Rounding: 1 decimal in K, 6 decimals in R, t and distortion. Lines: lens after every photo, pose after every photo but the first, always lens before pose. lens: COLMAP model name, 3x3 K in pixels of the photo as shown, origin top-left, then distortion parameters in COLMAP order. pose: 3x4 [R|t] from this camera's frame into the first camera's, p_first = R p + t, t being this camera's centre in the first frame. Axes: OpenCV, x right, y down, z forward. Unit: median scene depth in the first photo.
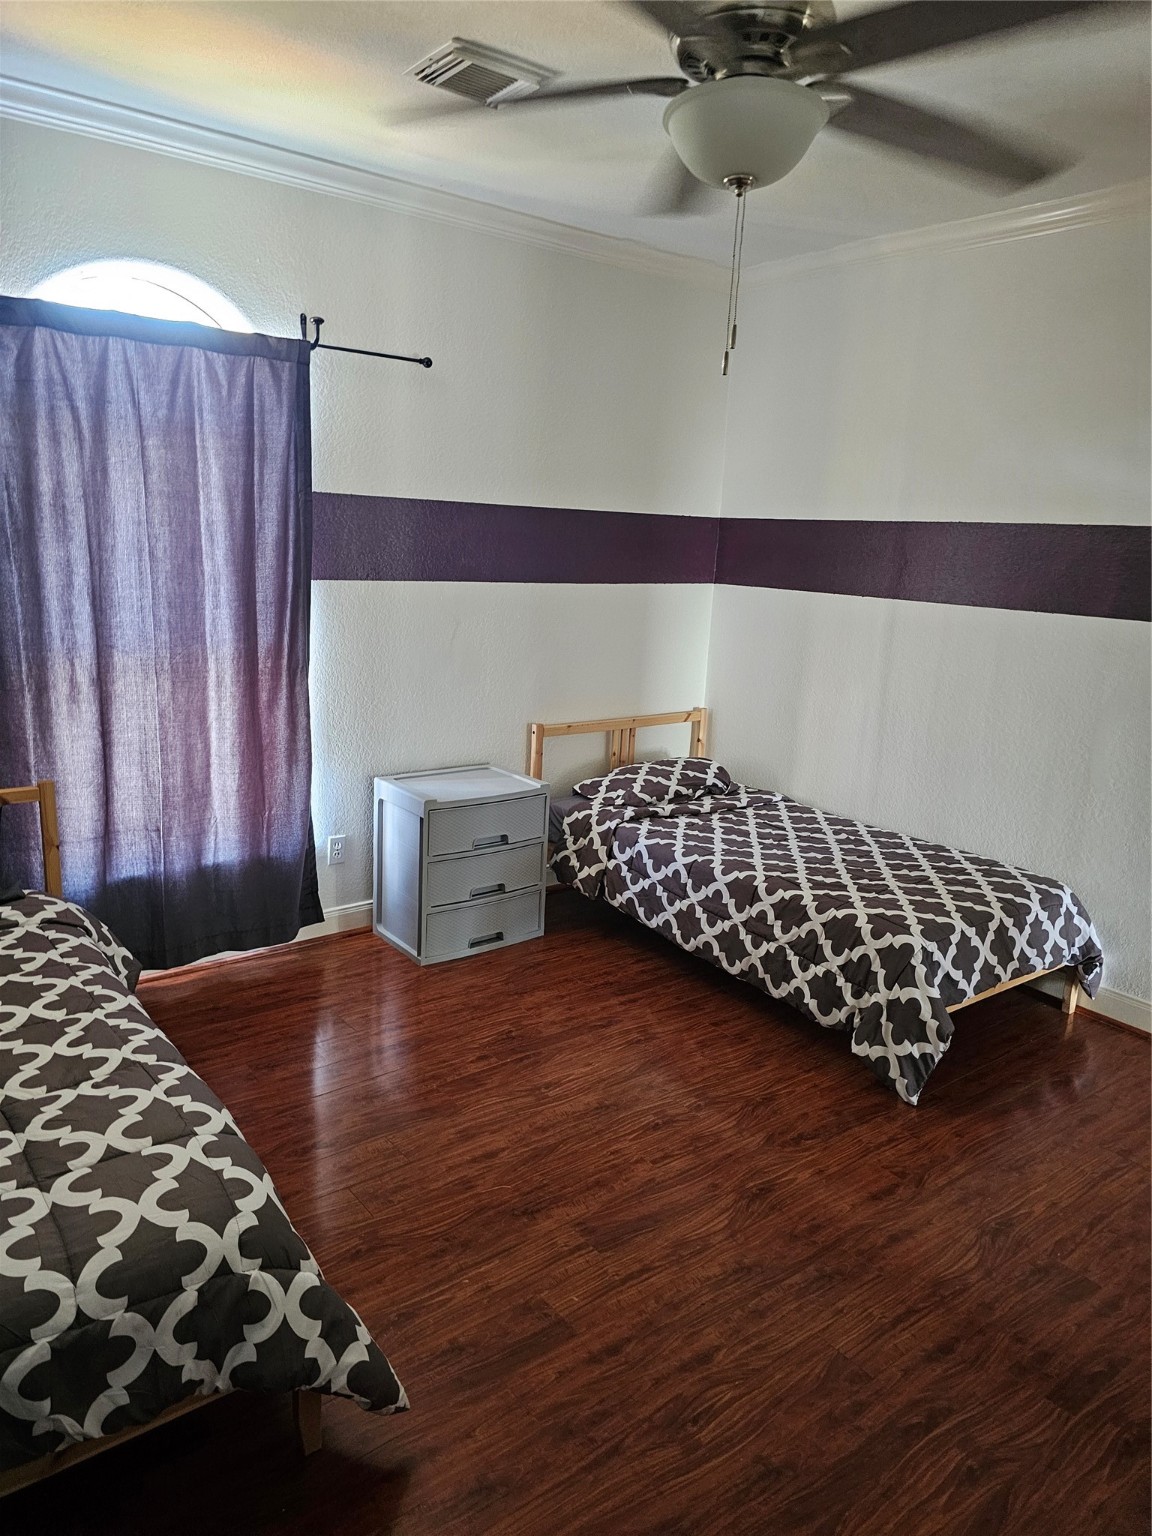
lens RADIAL K [[1025.9, 0, 576.0], [0, 1025.9, 768.0], [0, 0, 1]] dist [0.109942, -0.090073]
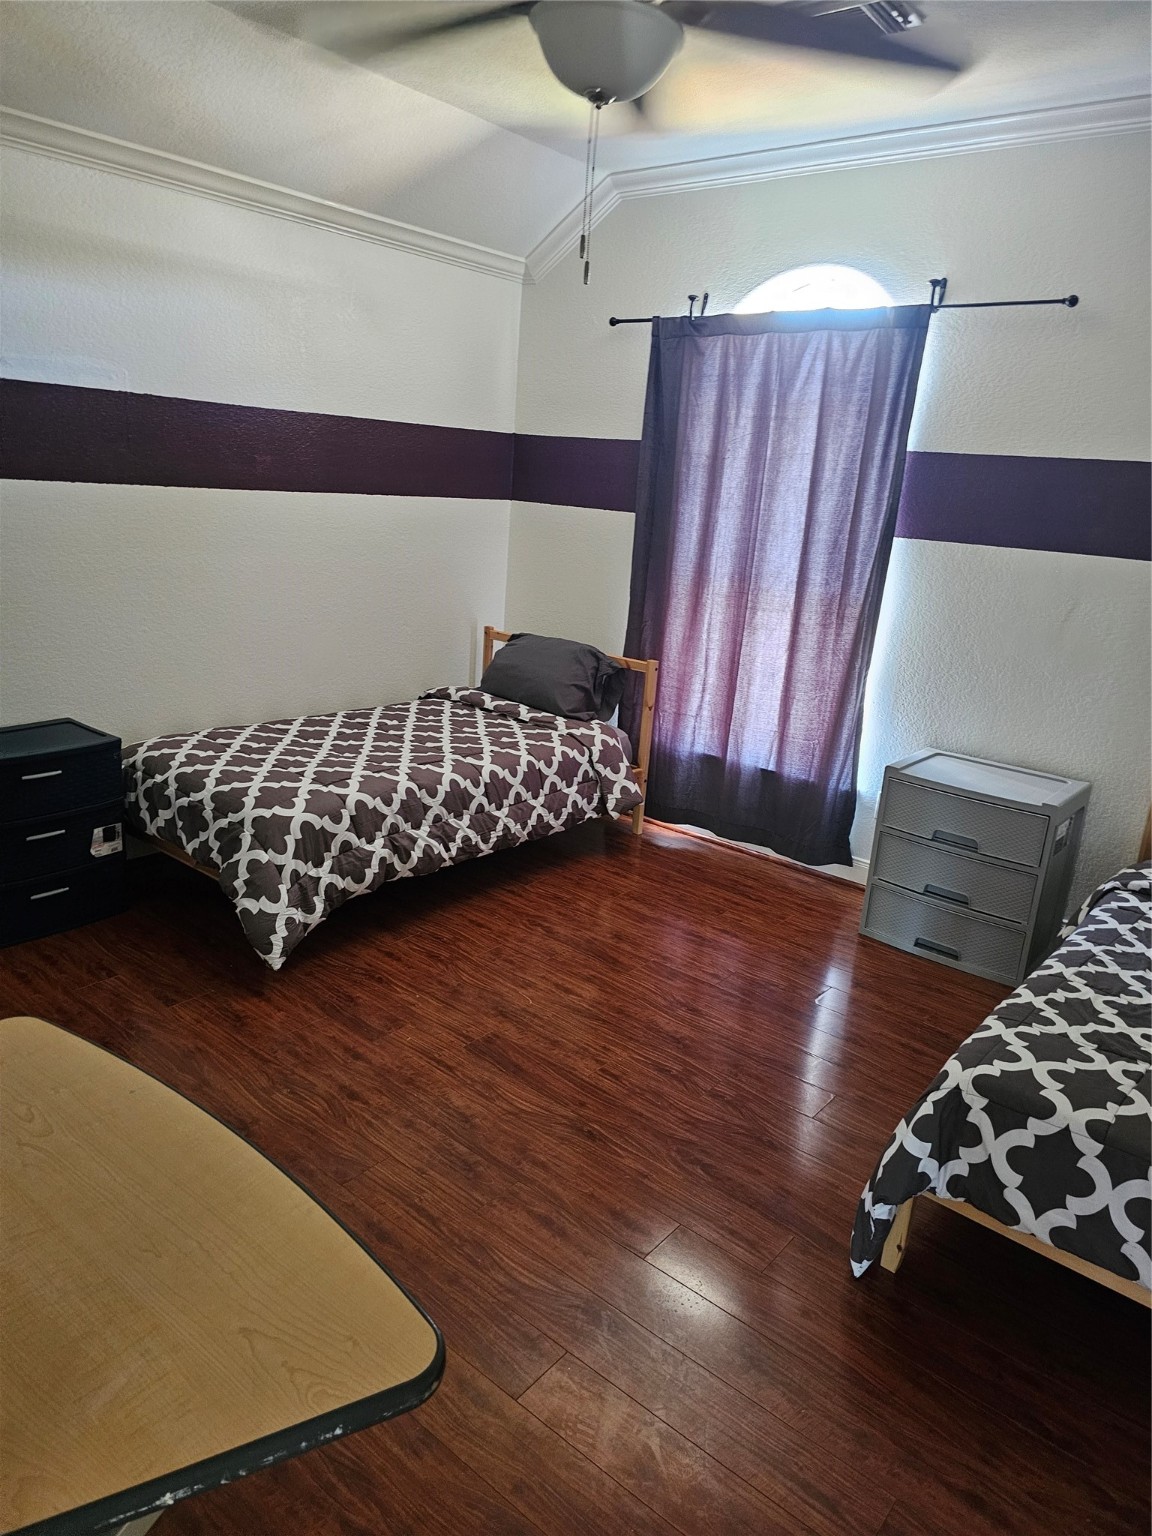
lens RADIAL K [[1025.9, 0, 576.0], [0, 1025.9, 768.0], [0, 0, 1]] dist [0.109942, -0.090073]
pose [[0.237095, 0.251615, -0.938337, 0.719492], [-0.274971, 0.943761, 0.183591, -0.068655], [0.931760, 0.214487, 0.292948, 0.450742]]
